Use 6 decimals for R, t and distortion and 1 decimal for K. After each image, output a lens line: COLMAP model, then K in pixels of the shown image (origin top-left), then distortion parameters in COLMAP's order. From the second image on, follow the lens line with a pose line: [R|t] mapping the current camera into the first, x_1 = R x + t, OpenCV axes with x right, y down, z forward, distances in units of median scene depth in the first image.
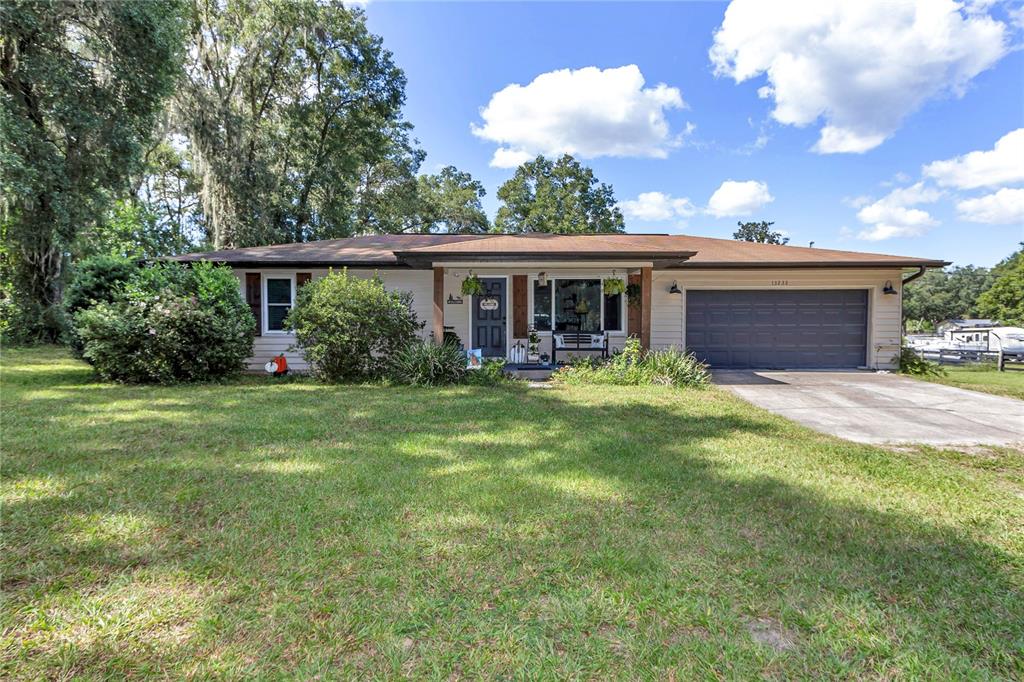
lens RADIAL K [[562.2, 0, 512.0], [0, 562.2, 341.0], [0, 0, 1]] dist [0.001534, 0.000060]
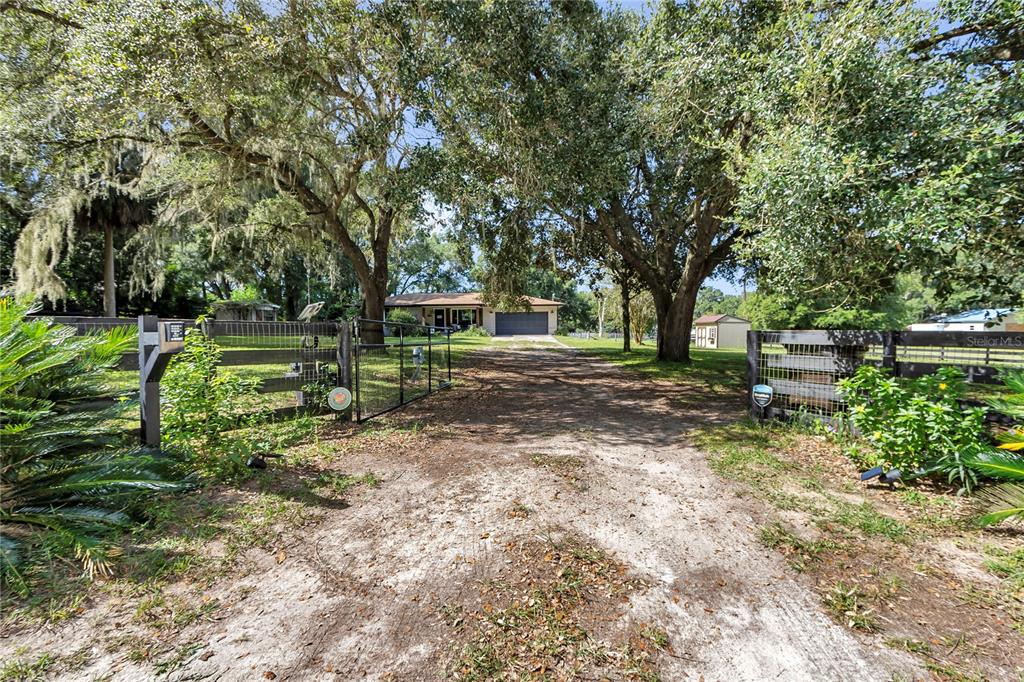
lens RADIAL K [[472.2, 0, 514.4], [0, 472.2, 347.5], [0, 0, 1]] dist [0.000286, 0.000057]
pose [[0.999931, -0.008147, -0.008437, 0.179646], [0.008248, 0.999895, 0.011932, 0.038252], [0.008338, -0.012001, 0.999893, -0.776650]]
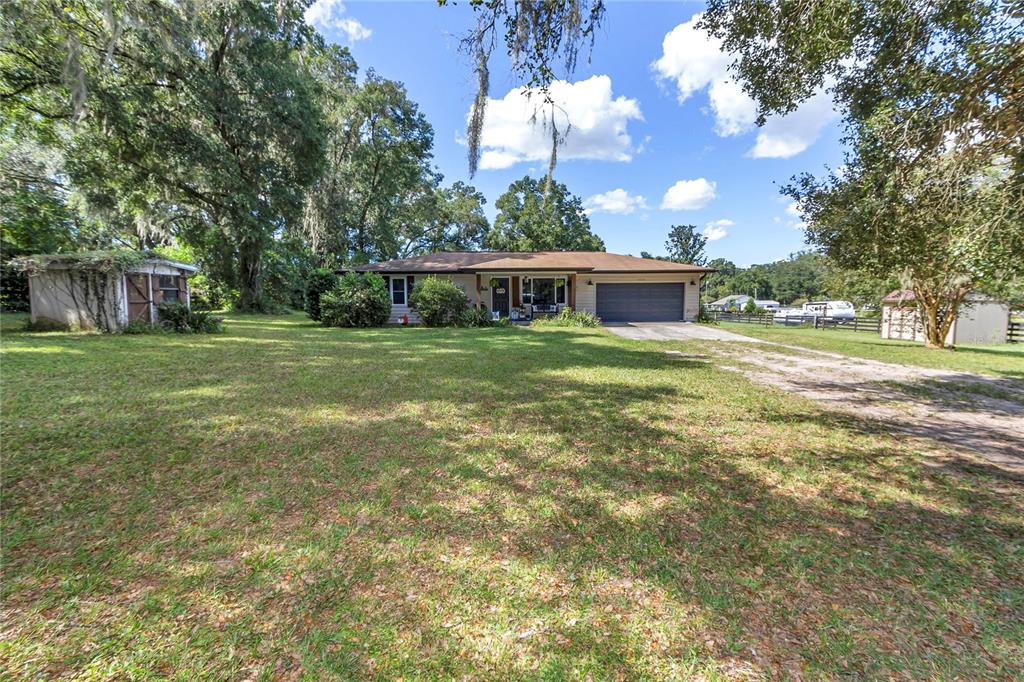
lens RADIAL K [[472.2, 0, 514.4], [0, 472.2, 347.5], [0, 0, 1]] dist [0.000286, 0.000057]
pose [[0.999783, -0.008013, 0.019213, -0.010145], [0.006705, 0.997717, 0.067199, 0.010257], [-0.019708, -0.067056, 0.997555, -0.294156]]
